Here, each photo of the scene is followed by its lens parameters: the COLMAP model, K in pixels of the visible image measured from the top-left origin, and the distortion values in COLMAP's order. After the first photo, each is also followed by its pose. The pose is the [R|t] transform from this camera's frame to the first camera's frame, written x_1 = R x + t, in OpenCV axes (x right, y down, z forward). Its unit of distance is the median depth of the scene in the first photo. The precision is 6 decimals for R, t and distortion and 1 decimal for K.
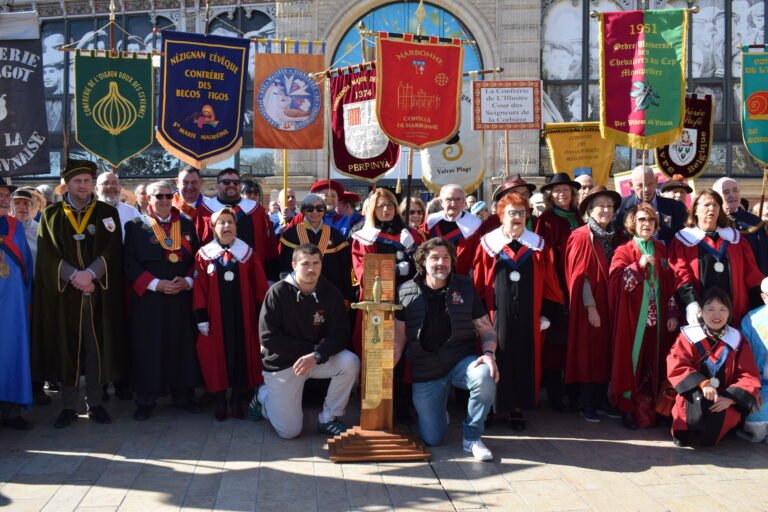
lens RADIAL K [[771.7, 0, 384.0], [0, 771.7, 256.0], [0, 0, 1]] dist [-0.068541, 0.000150]
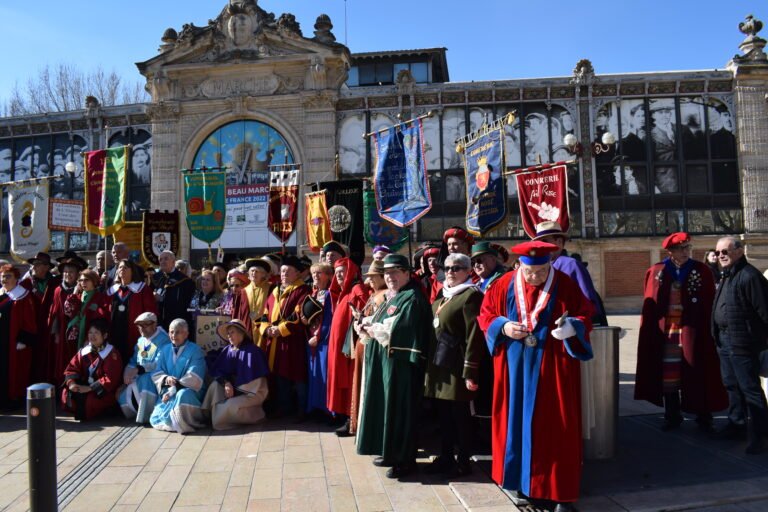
lens RADIAL K [[602.9, 0, 383.5], [0, 602.9, 258.5], [0, 0, 1]] dist [-0.097649, 0.019210]
pose [[0.999408, -0.024374, 0.024273, 0.870197], [0.026116, 0.996898, -0.074241, 0.015587], [-0.022388, 0.074831, 0.996945, -0.228706]]
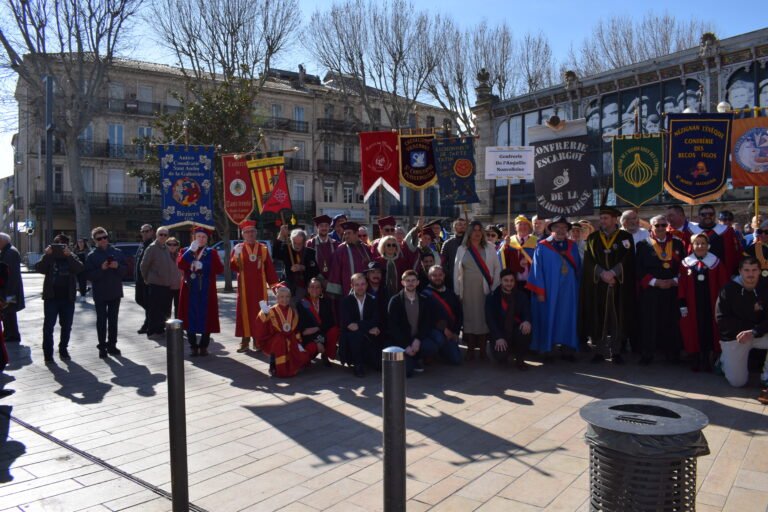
lens RADIAL K [[602.9, 0, 383.5], [0, 602.9, 258.5], [0, 0, 1]] dist [-0.097649, 0.019210]
pose [[0.705357, 0.007291, -0.708815, 0.167429], [-0.012062, 0.999926, -0.001717, -0.001217], [0.708750, 0.009761, 0.705392, -0.249729]]
